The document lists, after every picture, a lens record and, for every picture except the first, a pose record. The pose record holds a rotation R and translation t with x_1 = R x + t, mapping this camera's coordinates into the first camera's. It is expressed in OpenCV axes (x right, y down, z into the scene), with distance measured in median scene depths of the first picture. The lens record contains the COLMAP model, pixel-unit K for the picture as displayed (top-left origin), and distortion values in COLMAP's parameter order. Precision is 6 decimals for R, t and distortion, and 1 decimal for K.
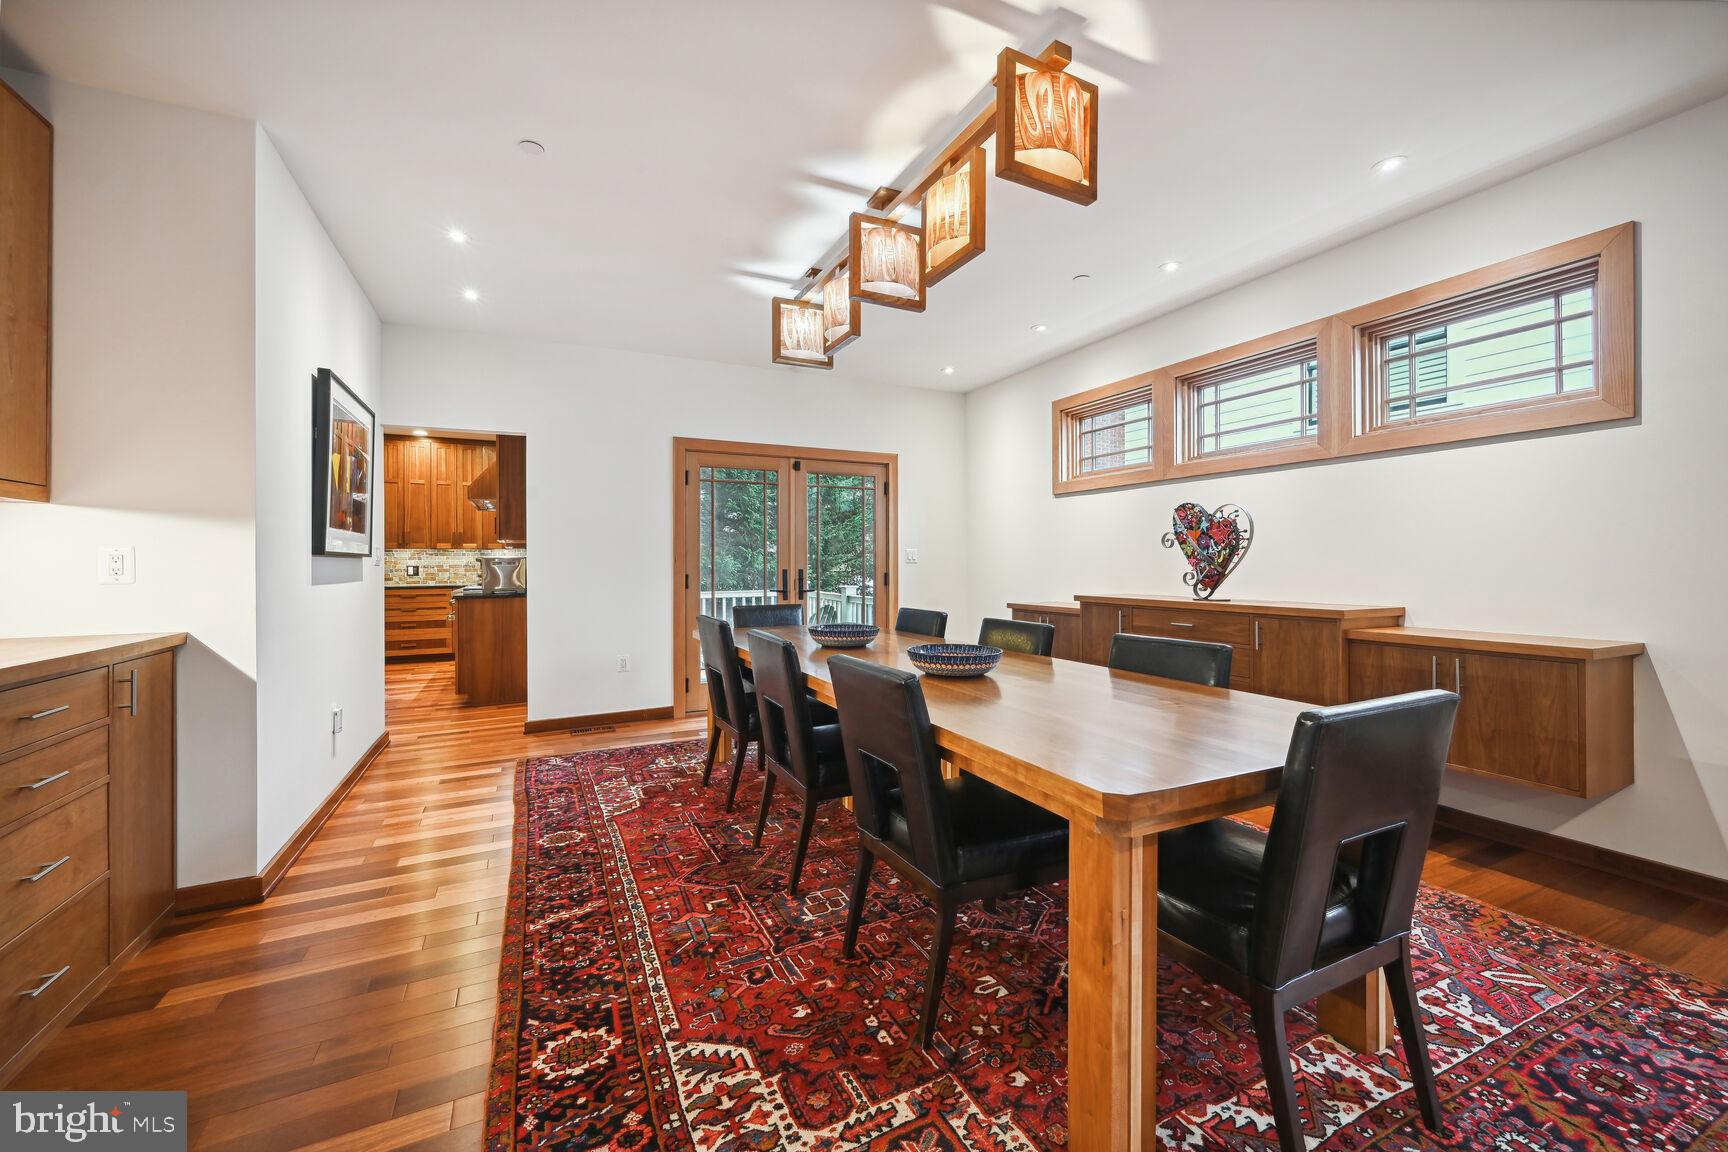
lens RADIAL K [[687.5, 0, 867.5], [0, 687.5, 562.3], [0, 0, 1]] dist [-0.002964, -0.000021]
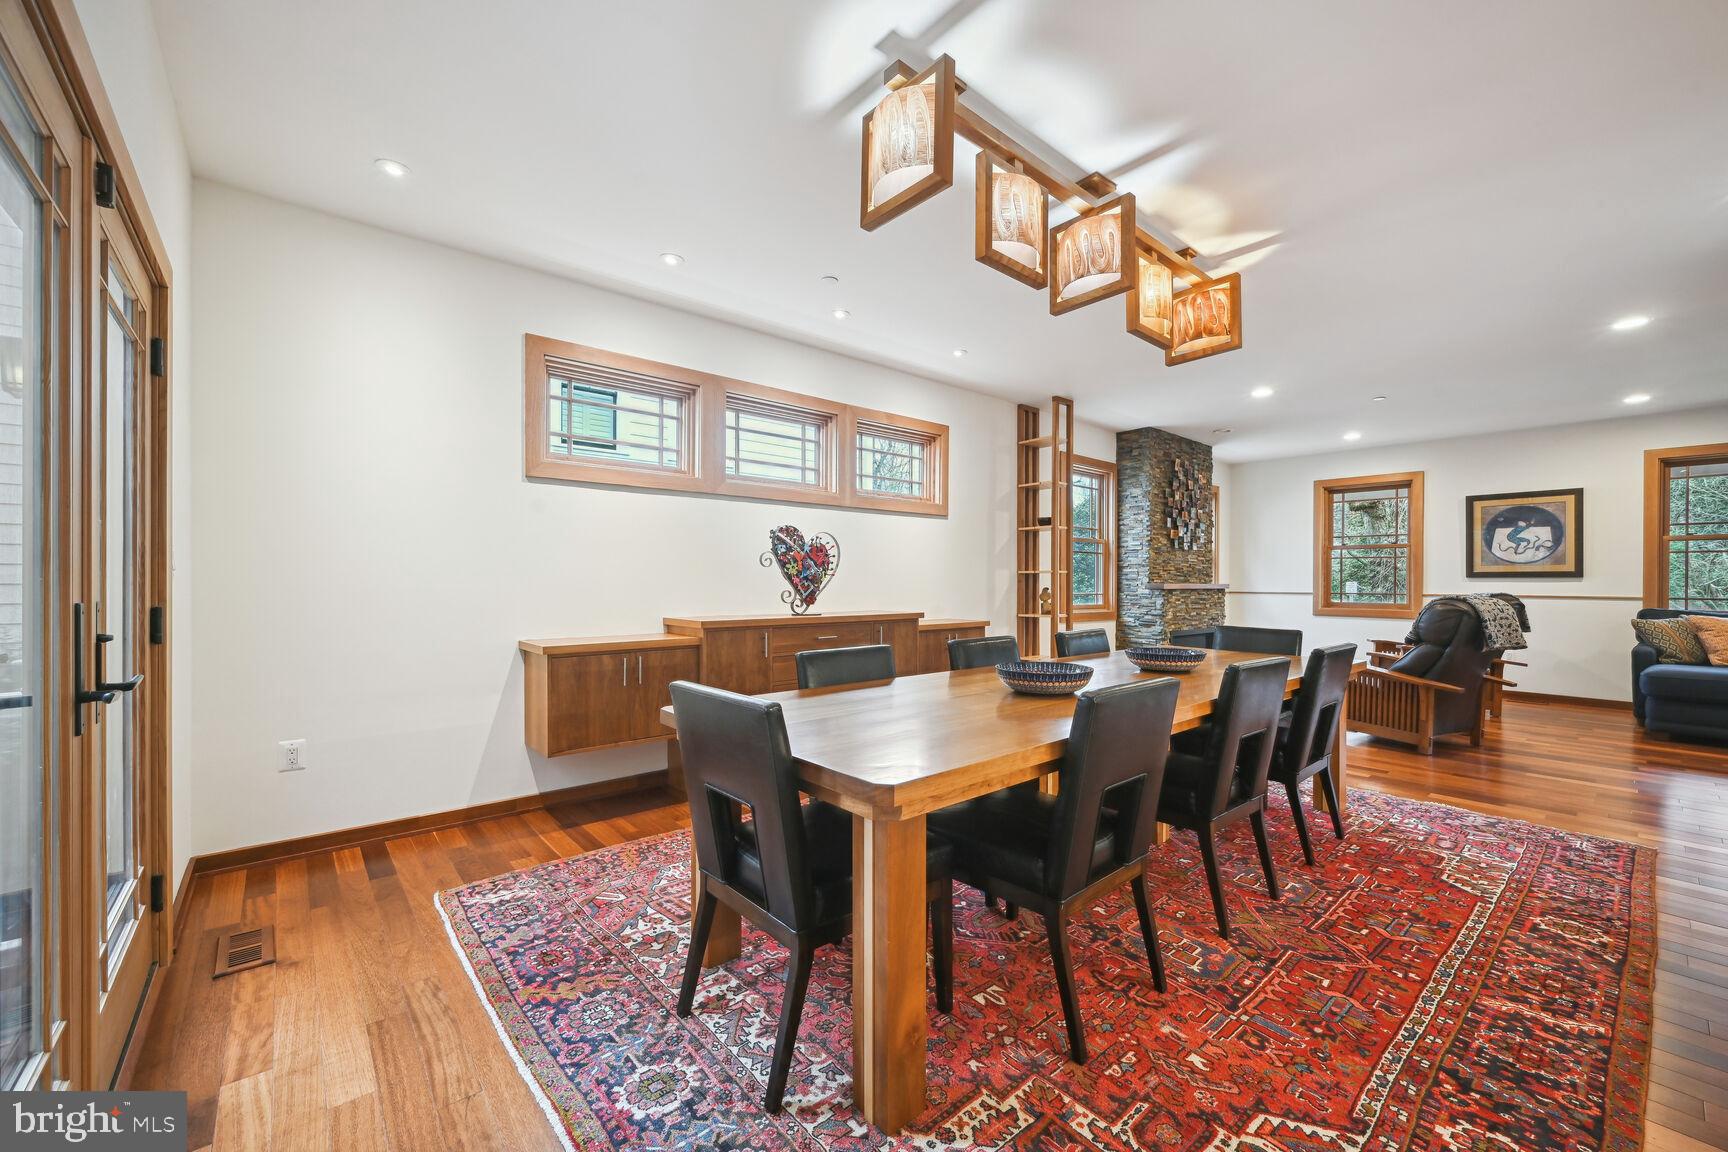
lens RADIAL K [[687.5, 0, 866.9], [0, 687.5, 577.7], [0, 0, 1]] dist [-0.002964, -0.000021]
pose [[-0.254009, 0.011314, 0.967136, -0.842150], [-0.000989, 0.999928, -0.011957, 0.010455], [-0.967201, -0.003994, -0.253979, 1.632041]]
